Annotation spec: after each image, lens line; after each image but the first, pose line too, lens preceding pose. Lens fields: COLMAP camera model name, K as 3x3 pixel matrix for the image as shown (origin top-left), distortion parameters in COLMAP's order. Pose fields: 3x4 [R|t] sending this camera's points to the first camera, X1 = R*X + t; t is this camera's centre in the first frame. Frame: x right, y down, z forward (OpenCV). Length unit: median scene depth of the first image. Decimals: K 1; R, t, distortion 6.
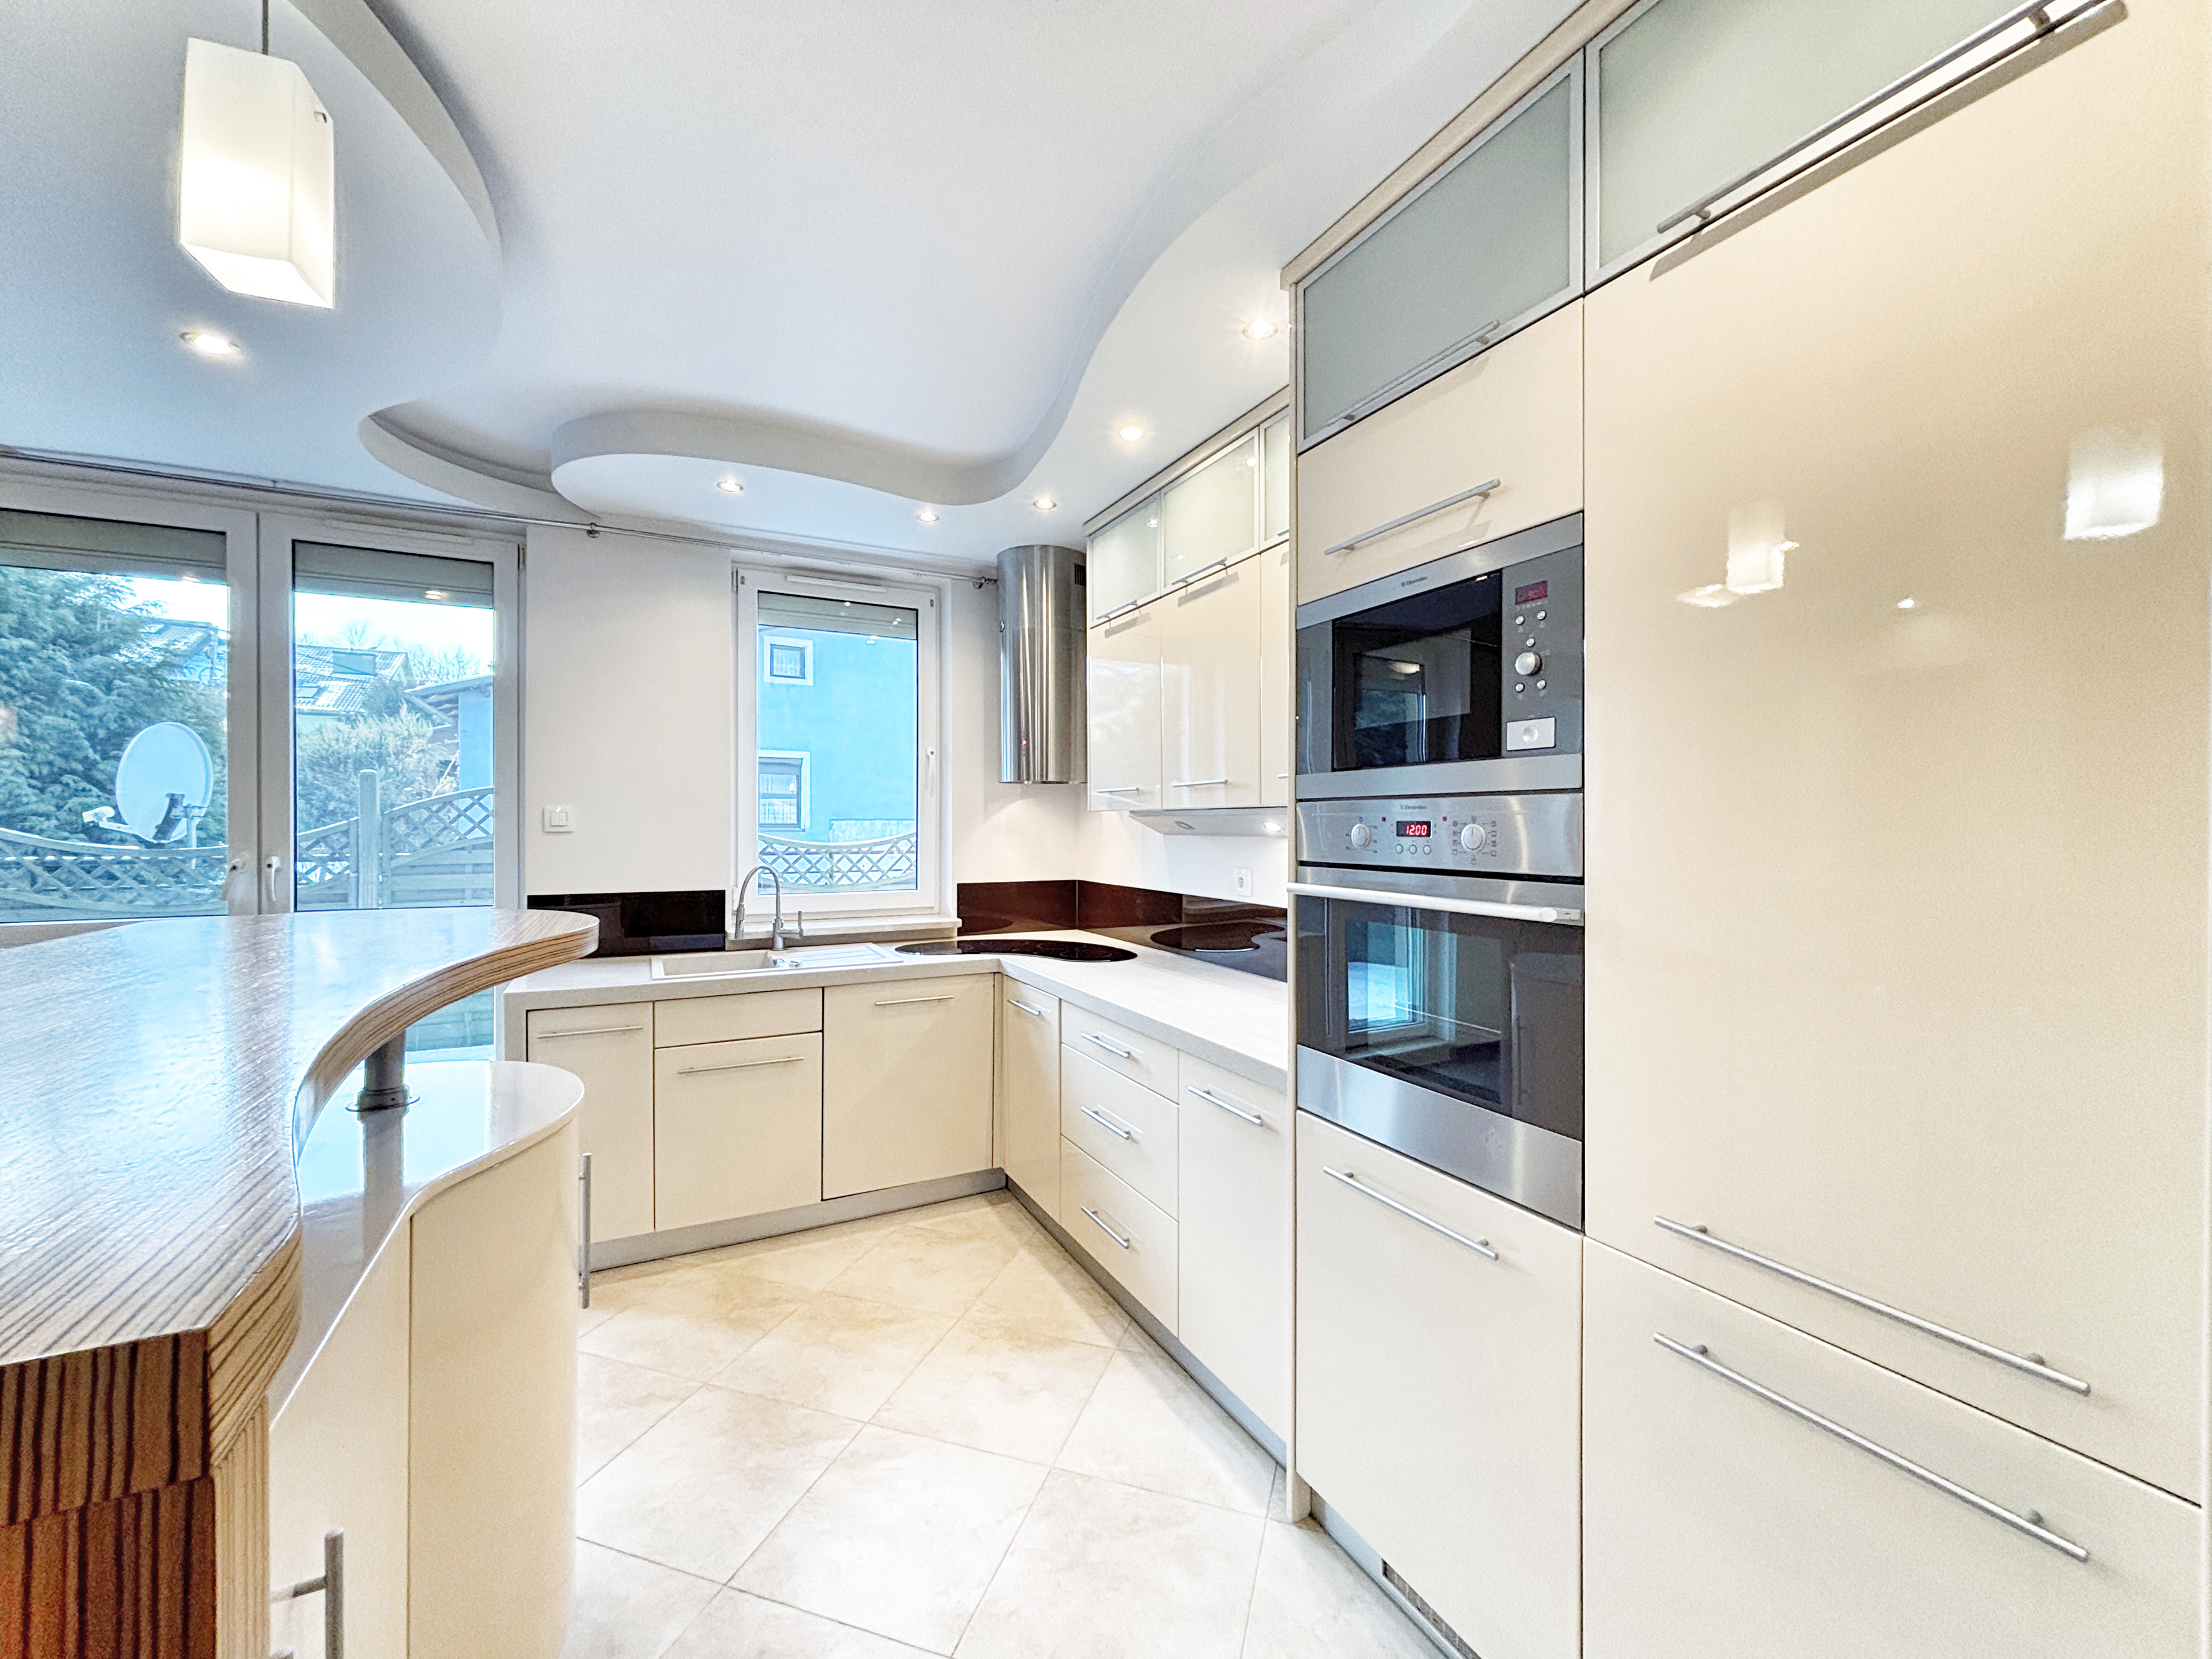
lens RADIAL K [[909.4, 0, 1114.4], [0, 909.4, 833.9], [0, 0, 1]] dist [0.000253, 0.000309]
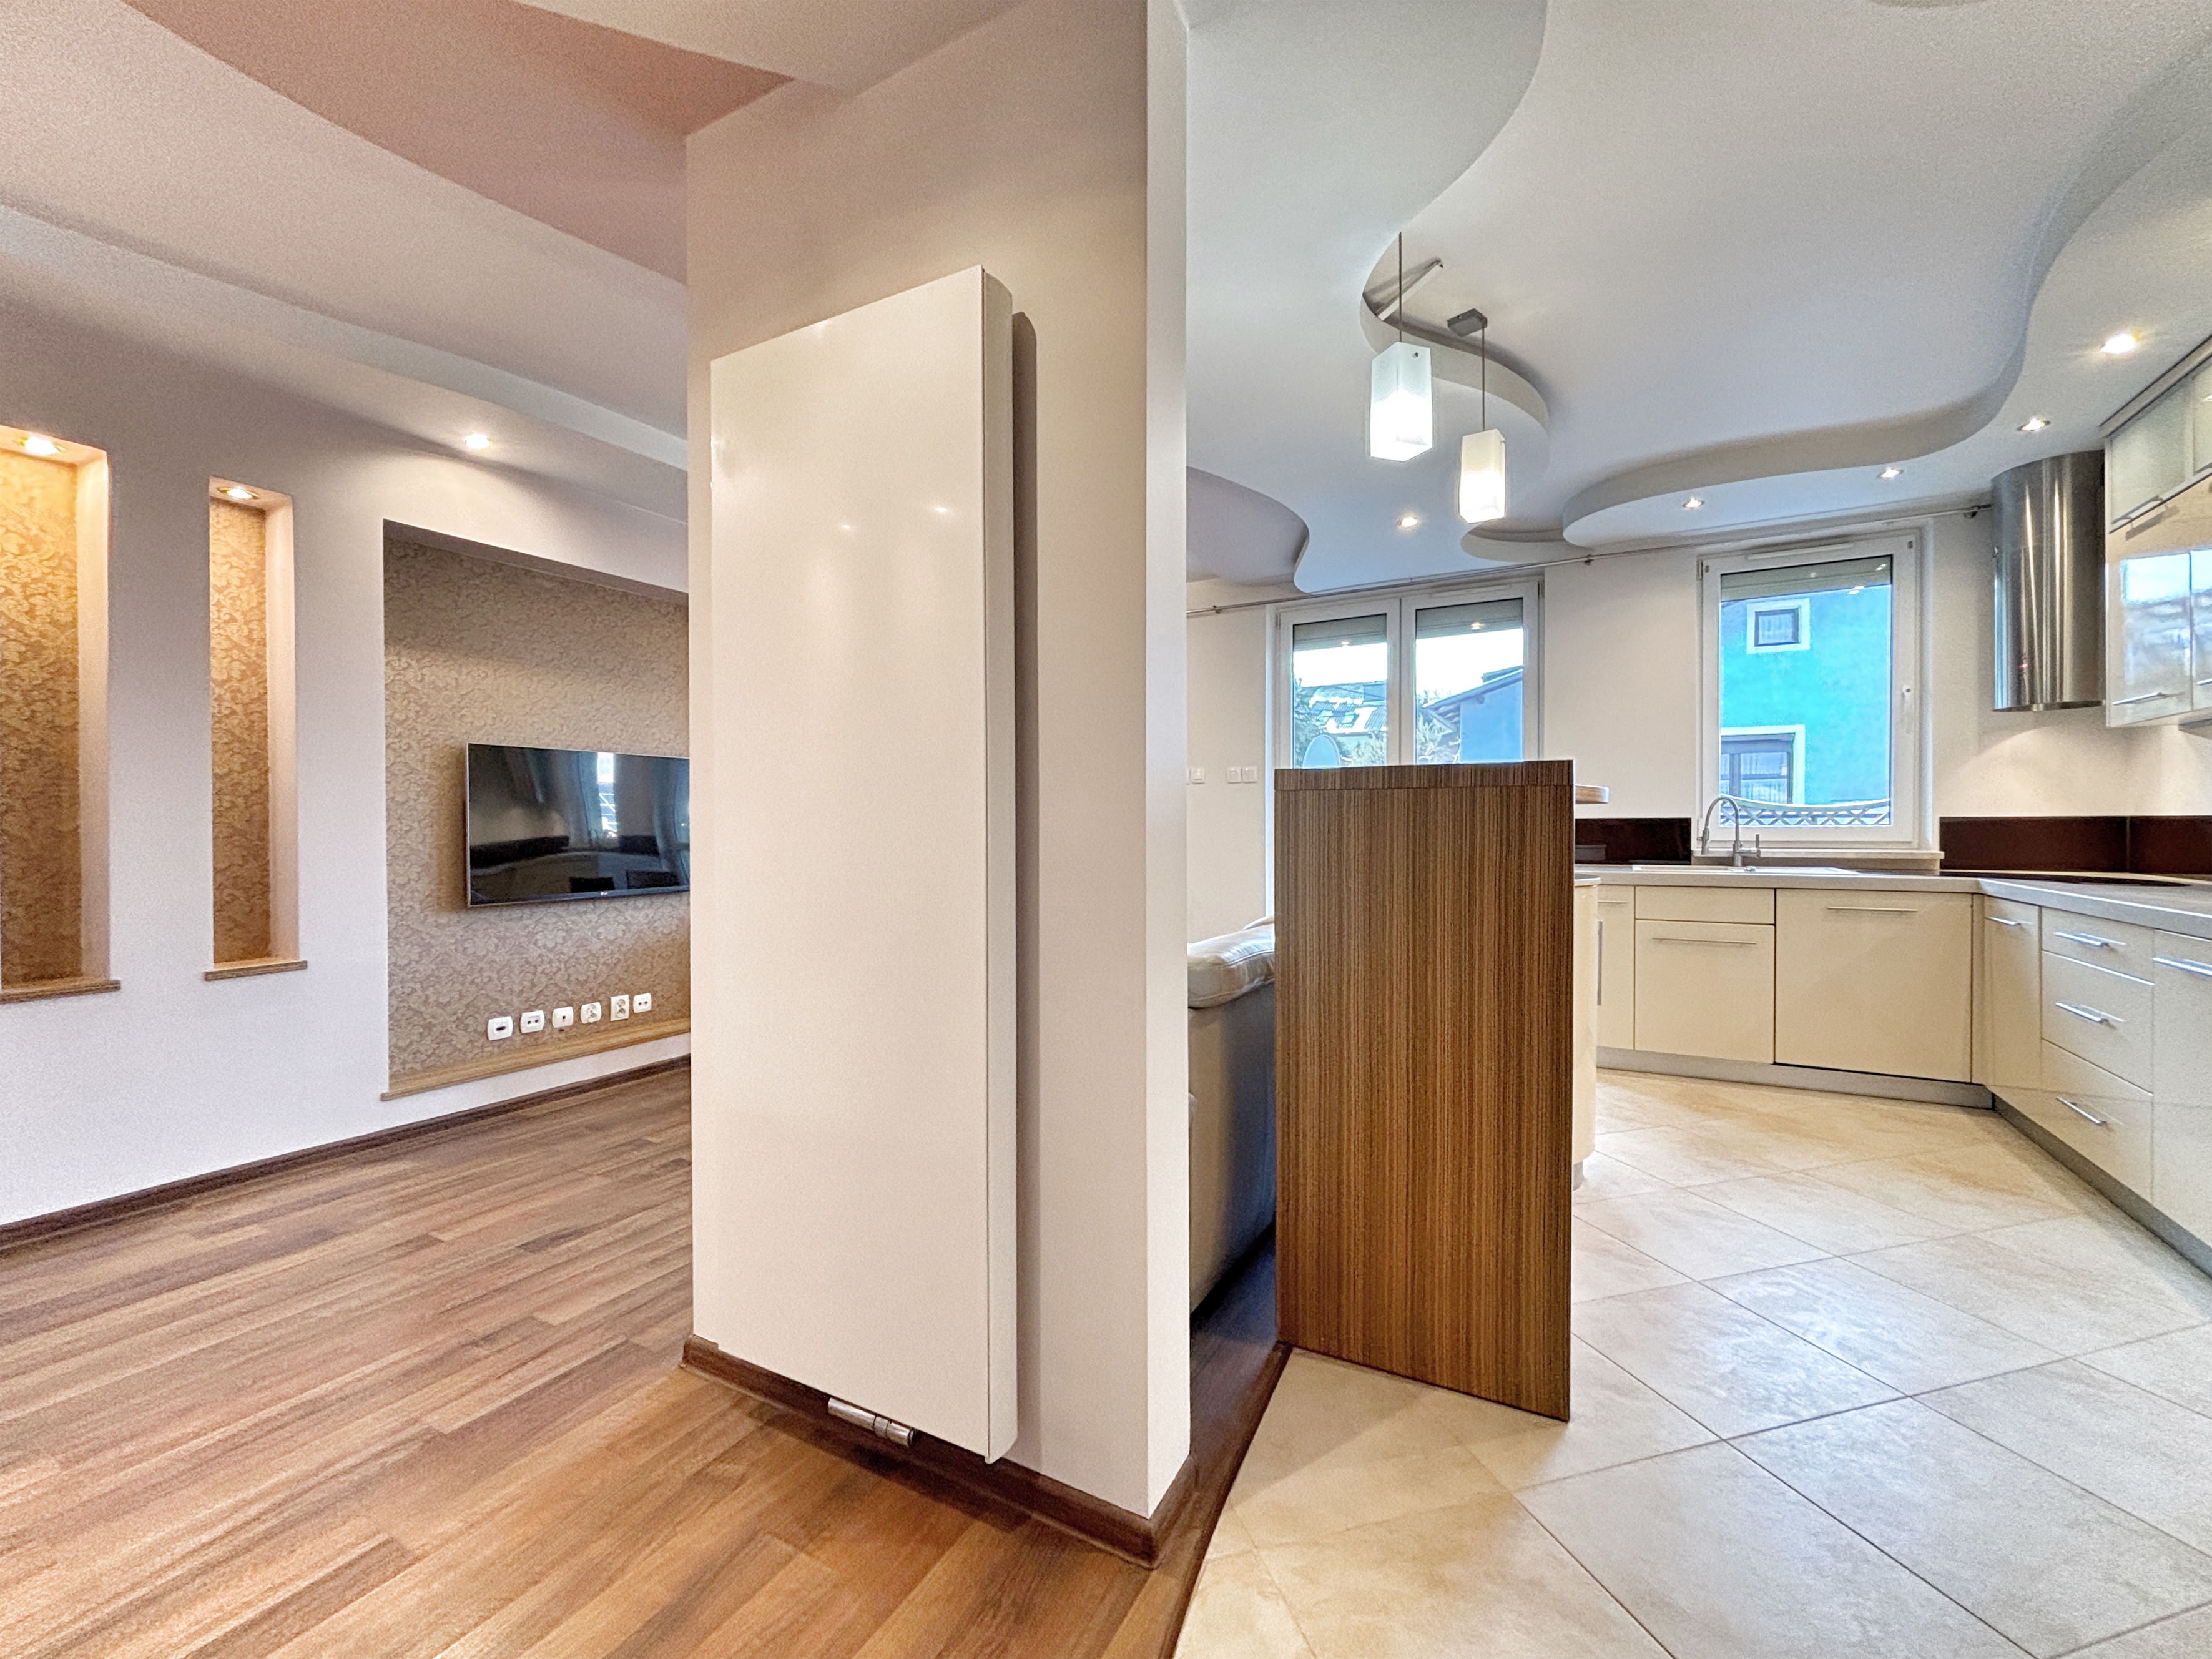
lens RADIAL K [[909.4, 0, 1114.4], [0, 909.4, 833.9], [0, 0, 1]] dist [0.000253, 0.000309]
pose [[0.559557, 0.003297, -0.828785, 0.172226], [0.001900, 0.999984, 0.005261, 0.076292], [0.828790, -0.004518, 0.559542, -0.373849]]
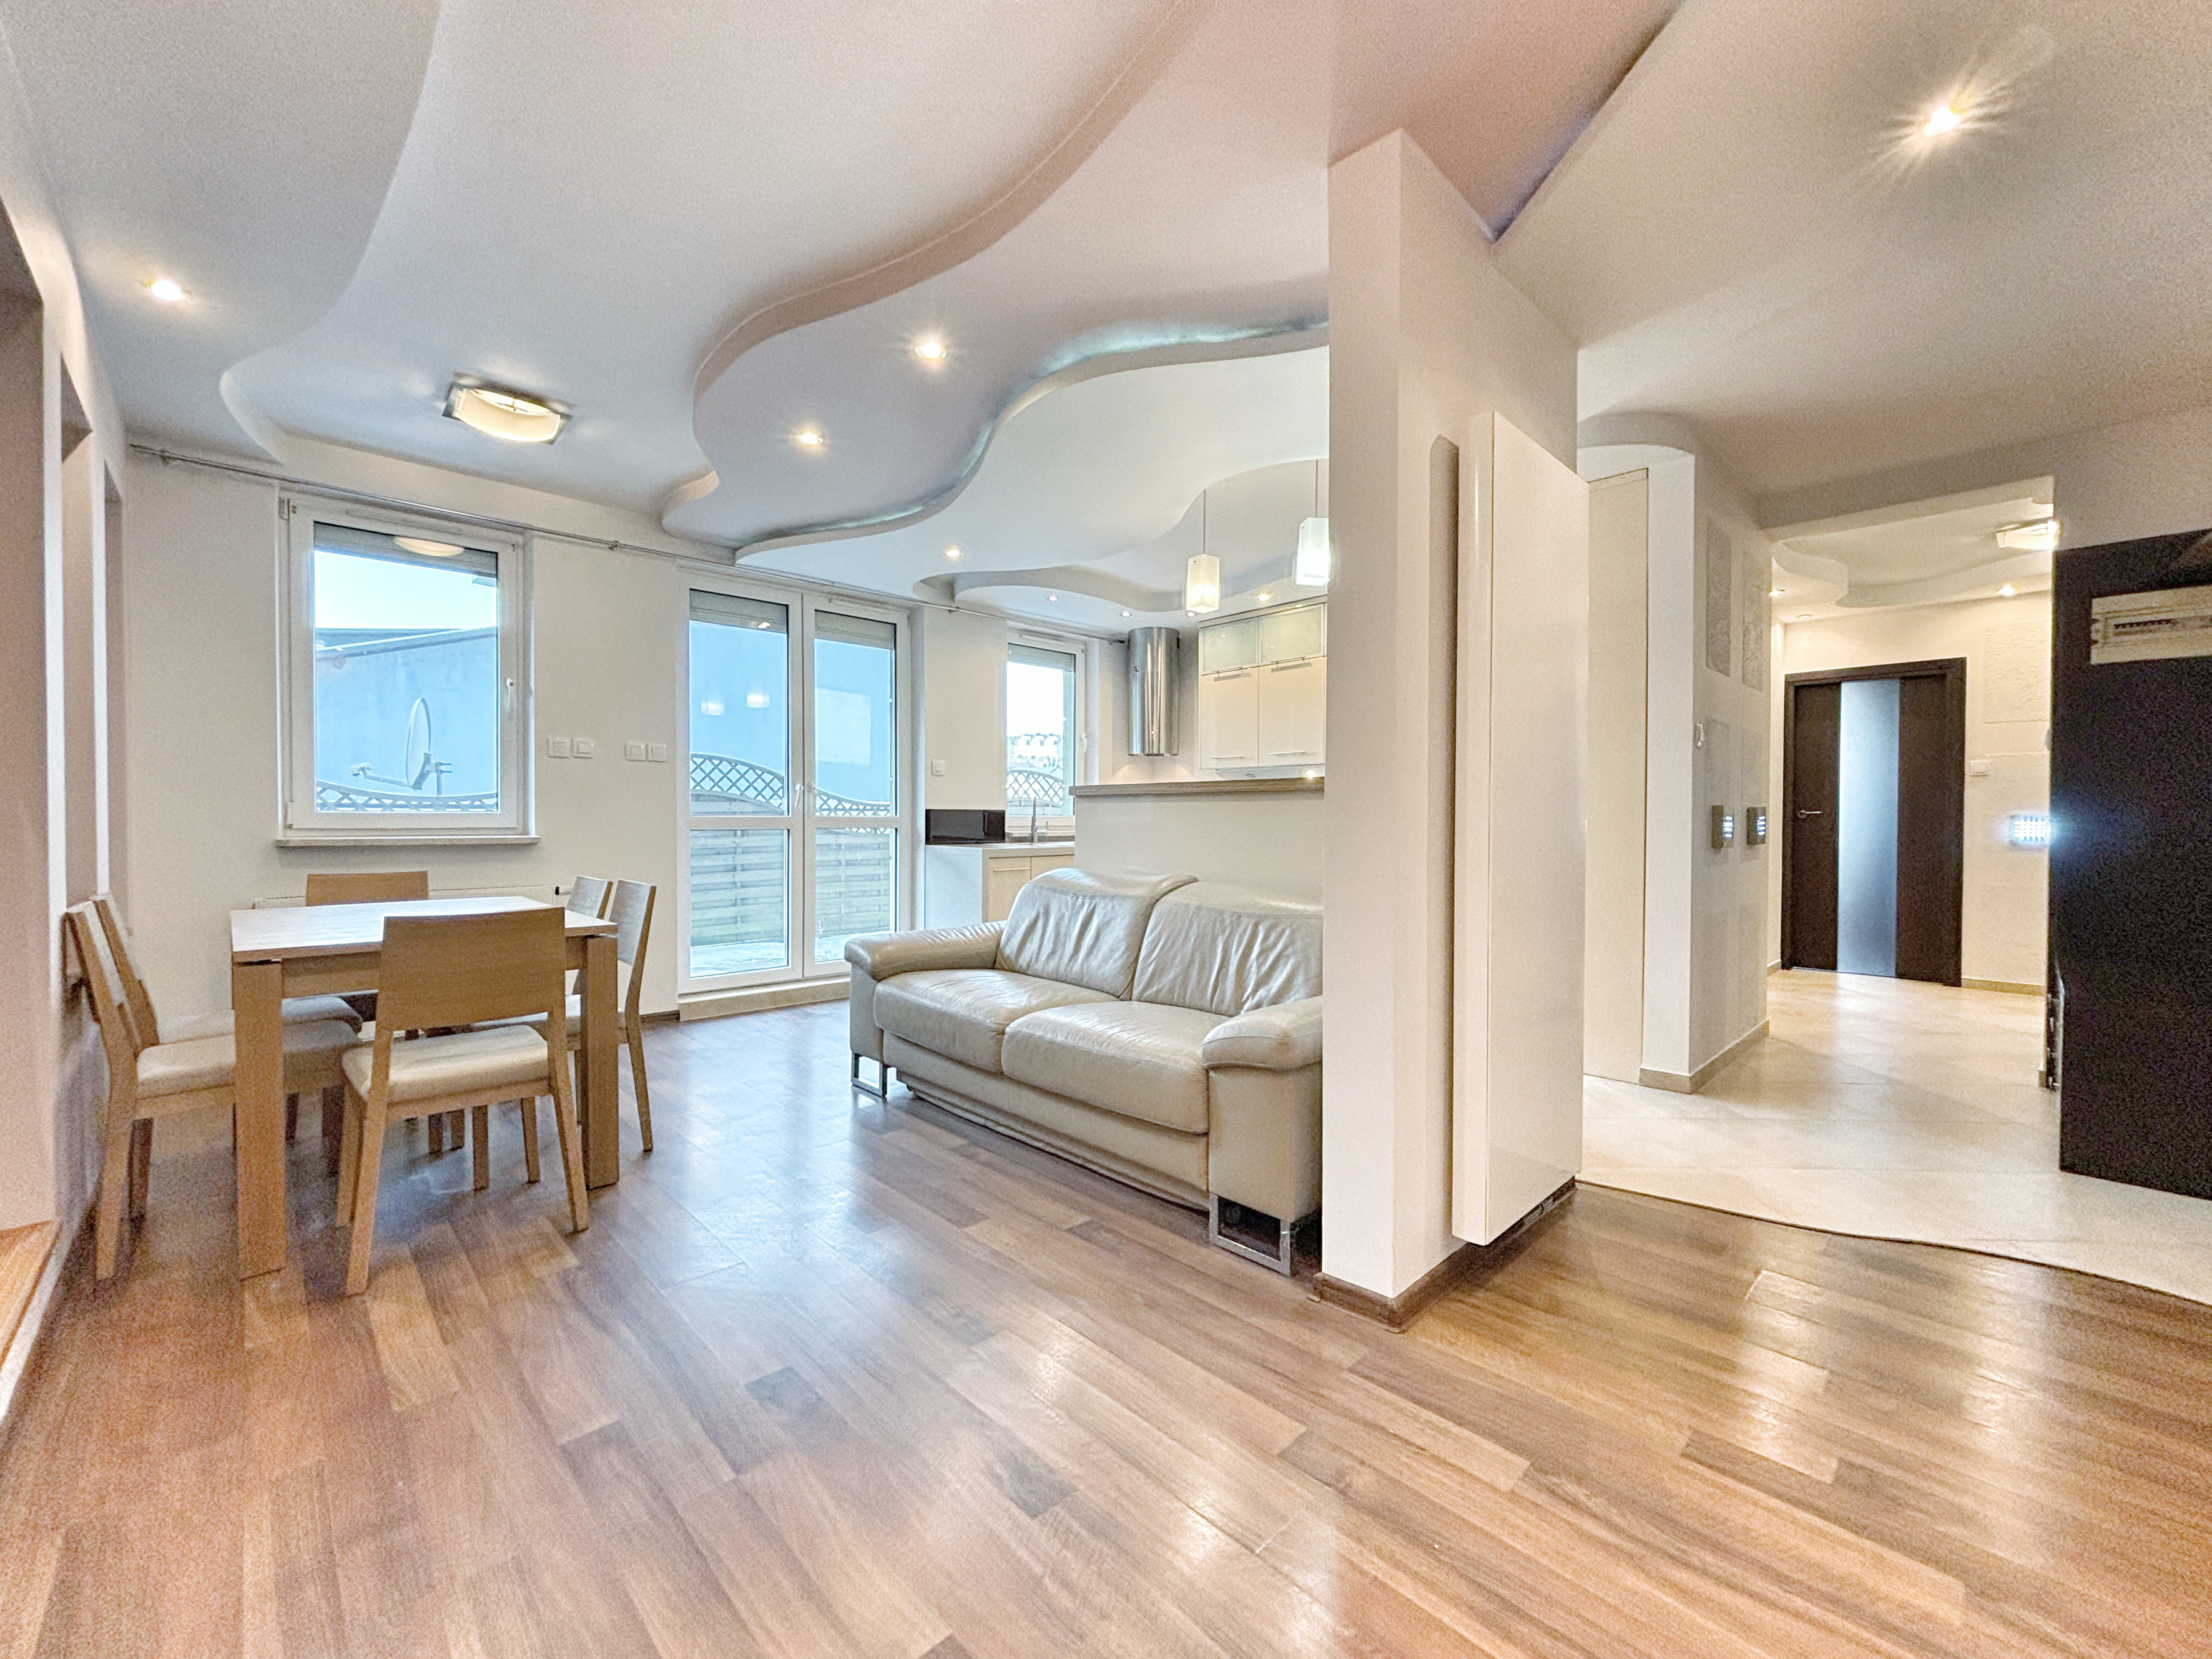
lens RADIAL K [[885.5, 0, 1101.1], [0, 885.5, 838.0], [0, 0, 1]] dist [-0.000921, -0.000229]
pose [[0.957375, -0.006850, 0.288768, -0.757793], [0.002535, 0.999880, 0.015314, 0.091068], [-0.288838, -0.013929, 0.957277, -0.747210]]
